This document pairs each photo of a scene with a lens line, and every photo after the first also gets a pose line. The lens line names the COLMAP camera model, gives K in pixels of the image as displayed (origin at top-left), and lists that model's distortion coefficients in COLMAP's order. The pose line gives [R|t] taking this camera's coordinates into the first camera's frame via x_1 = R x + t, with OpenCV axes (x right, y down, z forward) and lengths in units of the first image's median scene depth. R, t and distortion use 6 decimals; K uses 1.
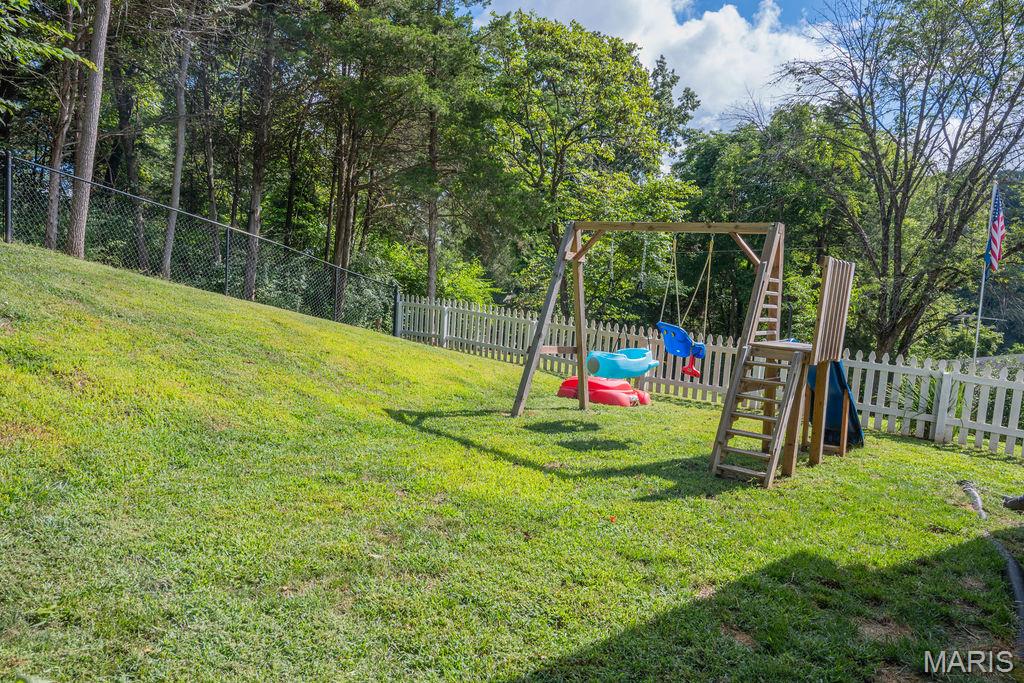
lens RADIAL K [[680.3, 0, 512.0], [0, 680.3, 341.5], [0, 0, 1]] dist [-0.008327, -0.000331]
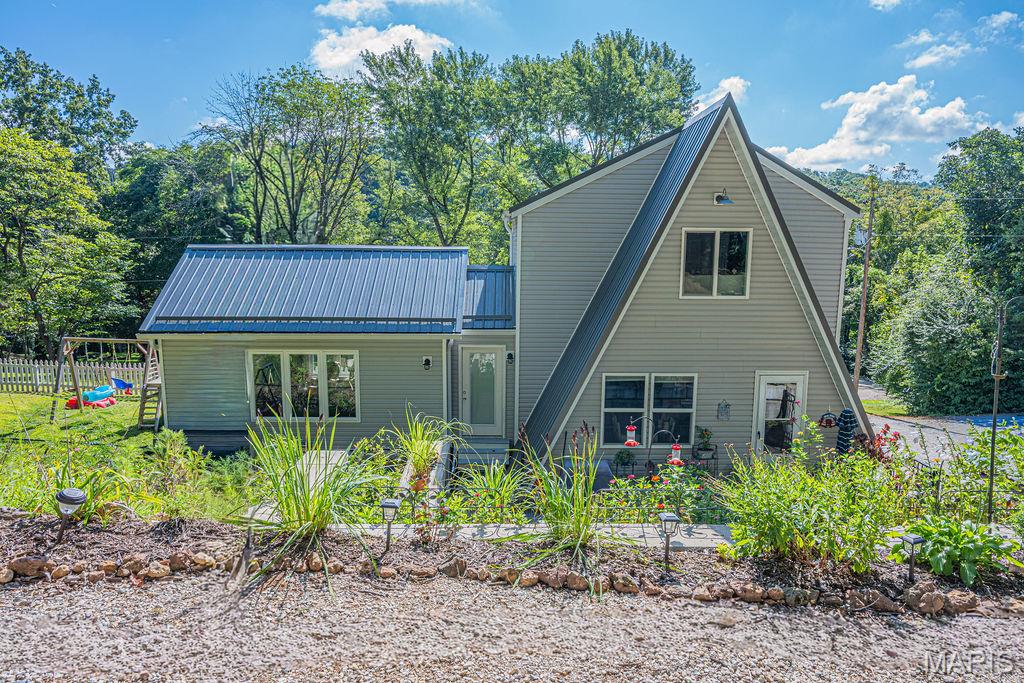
lens RADIAL K [[679.6, 0, 512.0], [0, 679.6, 341.5], [0, 0, 1]] dist [-0.005514, -0.001838]
pose [[0.751901, -0.148647, 0.642300, -0.149240], [0.095890, 0.988548, 0.116527, -0.169248], [-0.652265, -0.026026, 0.757544, -1.046873]]
